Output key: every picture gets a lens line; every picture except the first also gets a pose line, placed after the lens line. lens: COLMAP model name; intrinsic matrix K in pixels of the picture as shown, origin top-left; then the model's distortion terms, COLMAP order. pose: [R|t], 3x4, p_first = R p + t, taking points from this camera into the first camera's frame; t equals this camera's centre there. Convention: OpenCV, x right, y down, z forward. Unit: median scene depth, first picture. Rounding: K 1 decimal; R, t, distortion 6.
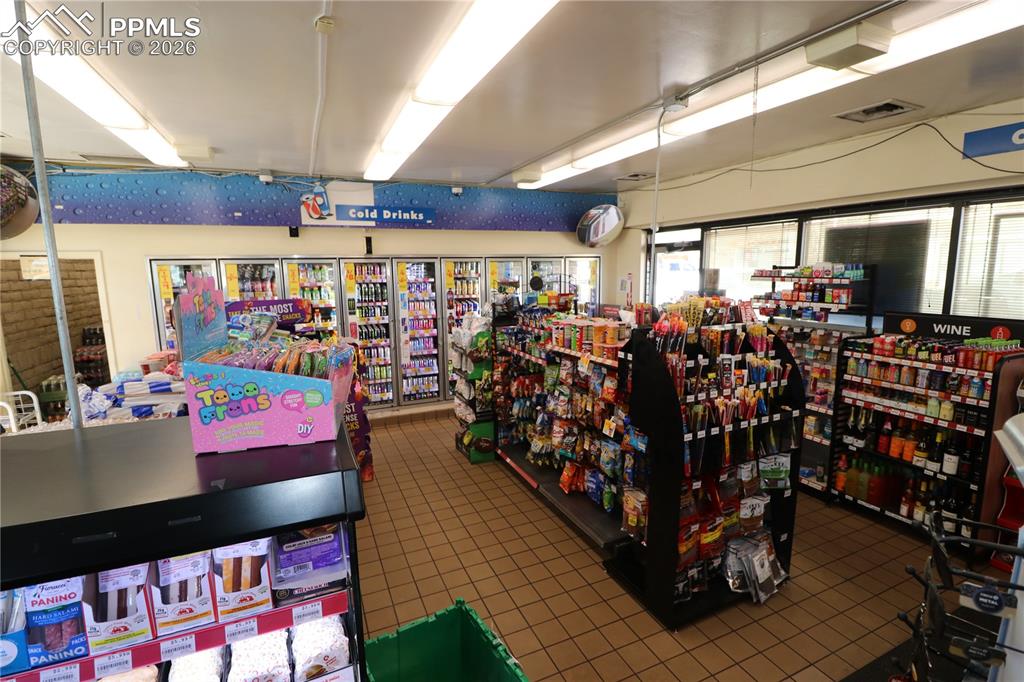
lens RADIAL K [[475.8, 0, 512.9], [0, 475.8, 340.7], [0, 0, 1]] dist [-0.002163, -0.008814]
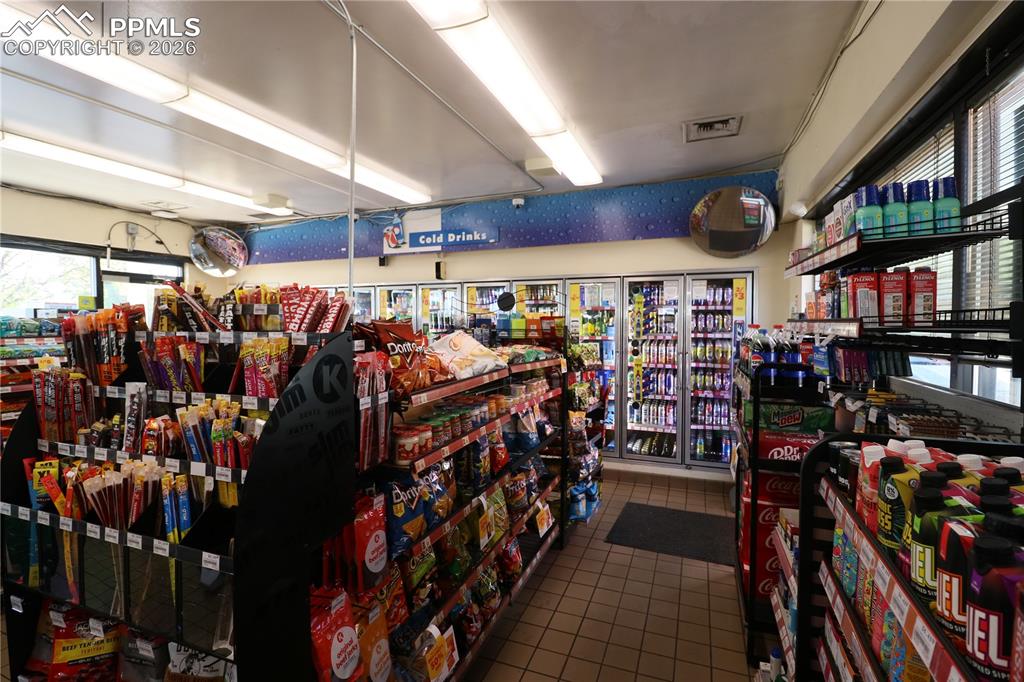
lens RADIAL K [[475.8, 0, 511.7], [0, 475.8, 333.7], [0, 0, 1]] dist [-0.002163, -0.008814]
pose [[0.697828, 0.028194, -0.715710, 0.527257], [-0.117315, 0.990230, -0.075376, -0.014434], [0.706593, 0.136563, 0.694318, 0.452995]]
